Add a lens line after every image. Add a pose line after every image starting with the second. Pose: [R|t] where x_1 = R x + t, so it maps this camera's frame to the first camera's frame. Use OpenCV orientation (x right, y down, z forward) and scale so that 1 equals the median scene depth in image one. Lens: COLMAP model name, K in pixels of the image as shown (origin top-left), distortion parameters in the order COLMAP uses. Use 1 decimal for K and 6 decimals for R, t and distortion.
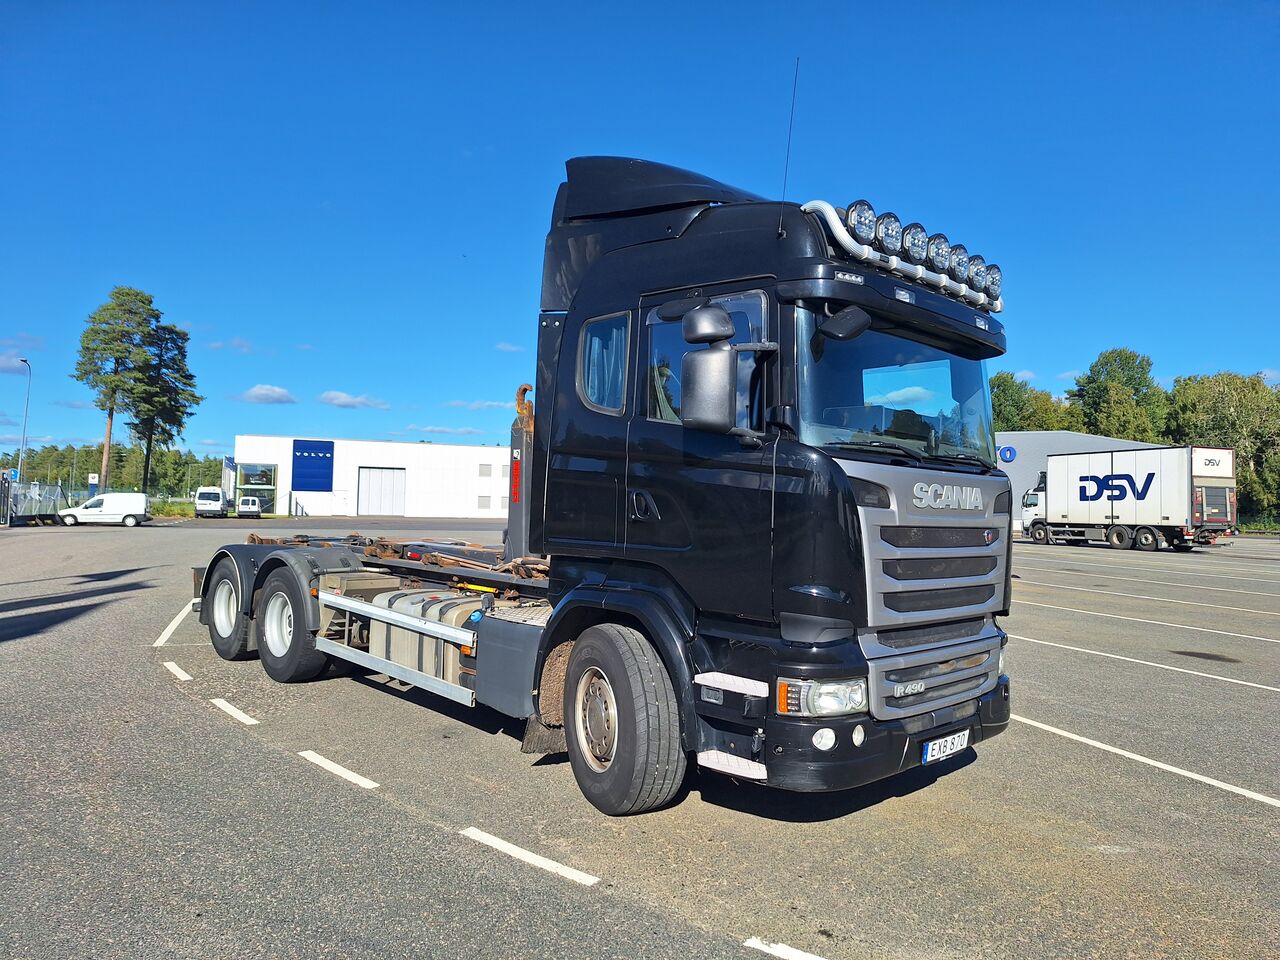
lens RADIAL K [[880.7, 0, 653.2], [0, 880.7, 482.7], [0, 0, 1]] dist [0.048206, -0.028228]
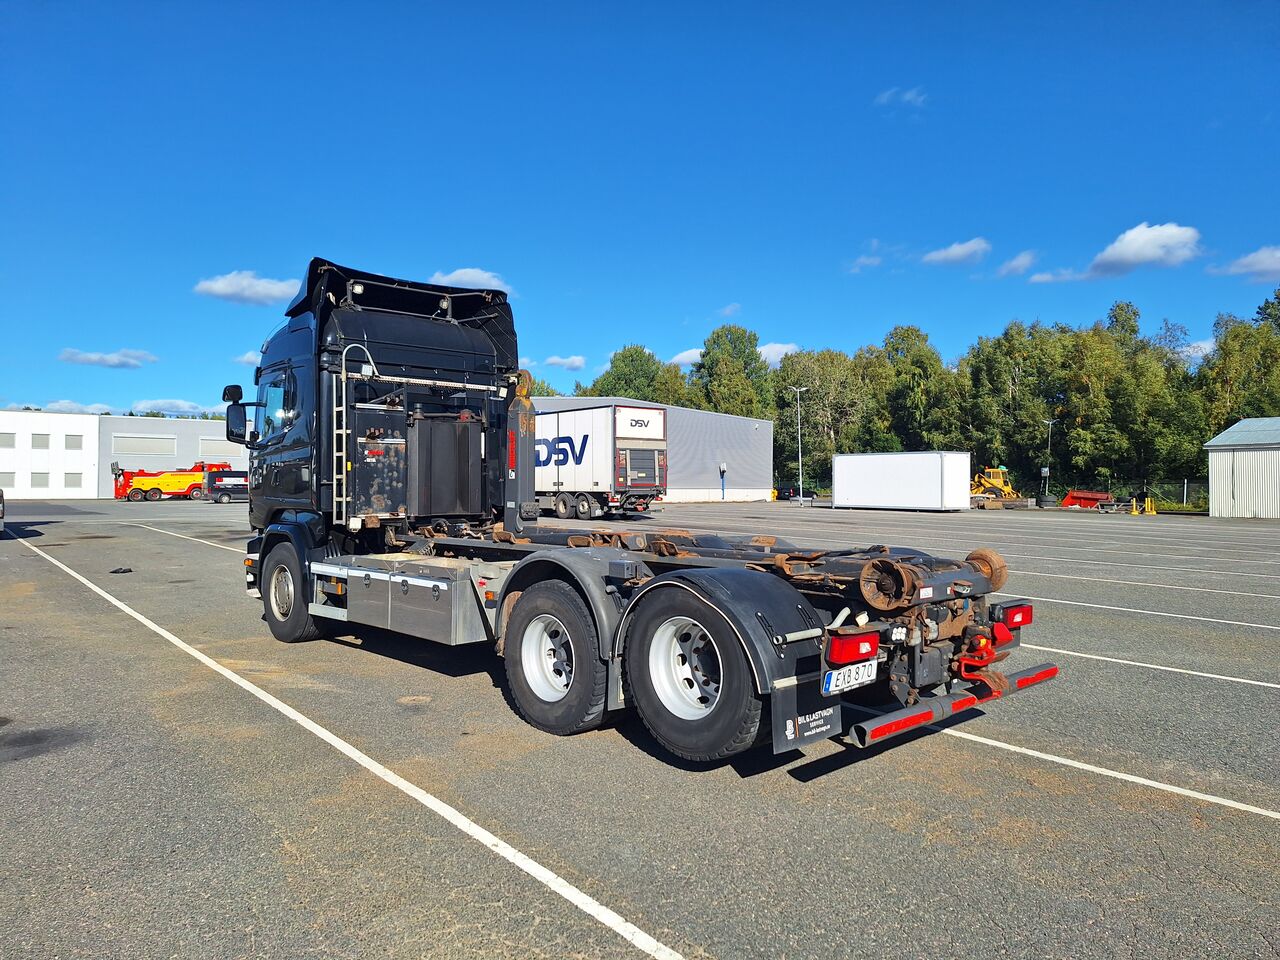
lens RADIAL K [[880.7, 0, 647.4], [0, 880.7, 458.4], [0, 0, 1]] dist [0.048206, -0.028228]
pose [[0.953950, -0.008099, 0.299855, 0.300361], [0.007287, 0.999966, 0.003825, 0.008946], [-0.299876, -0.001464, 0.953977, 0.100167]]
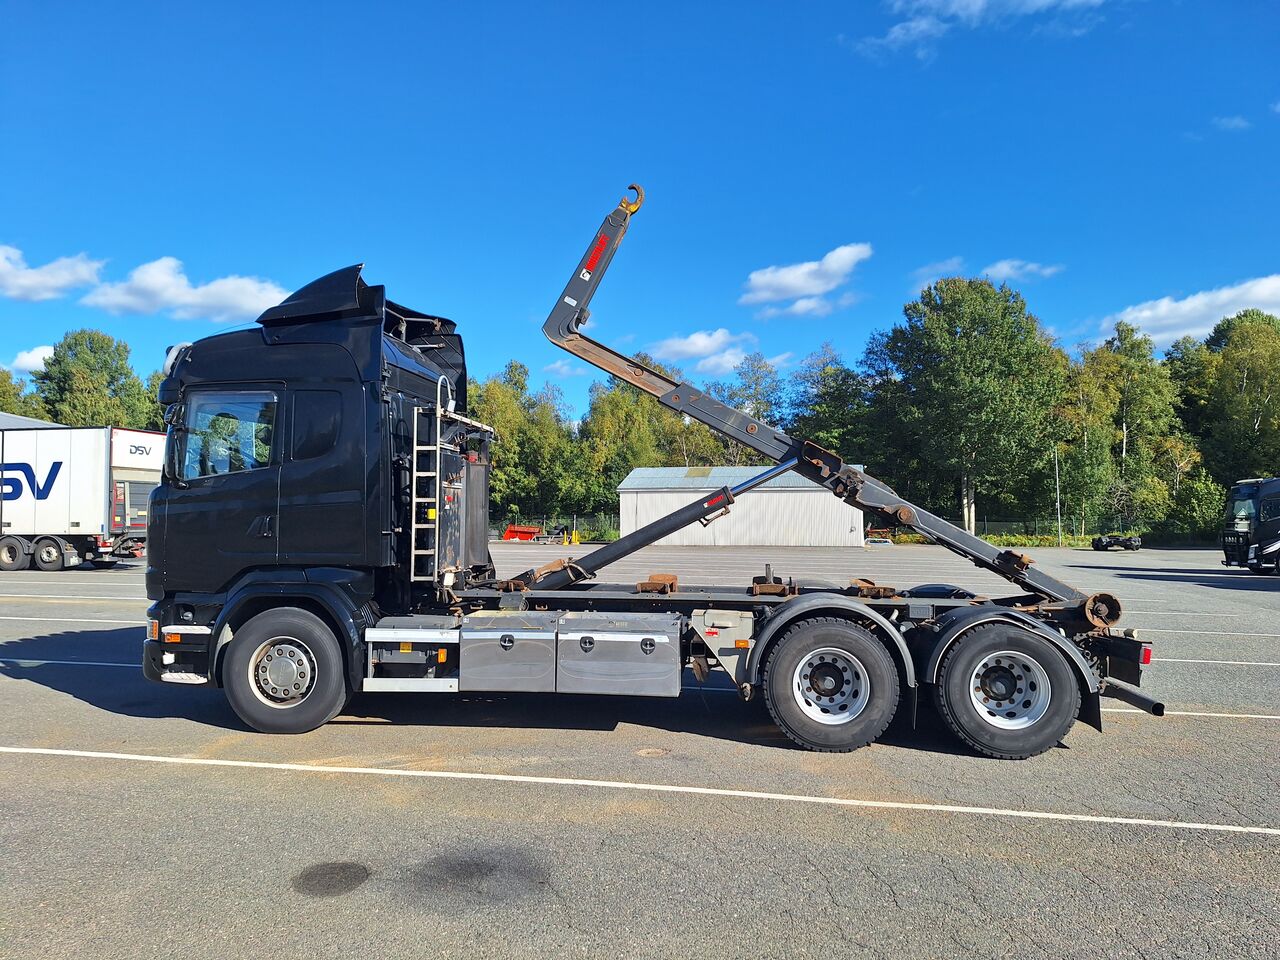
lens RADIAL K [[880.7, 0, 648.5], [0, 880.7, 480.3], [0, 0, 1]] dist [0.048206, -0.028228]
pose [[0.526954, 0.016149, 0.849740, 0.170283], [-0.011516, 0.999863, -0.011861, 0.006013], [-0.849816, -0.003535, 0.527068, 0.184974]]
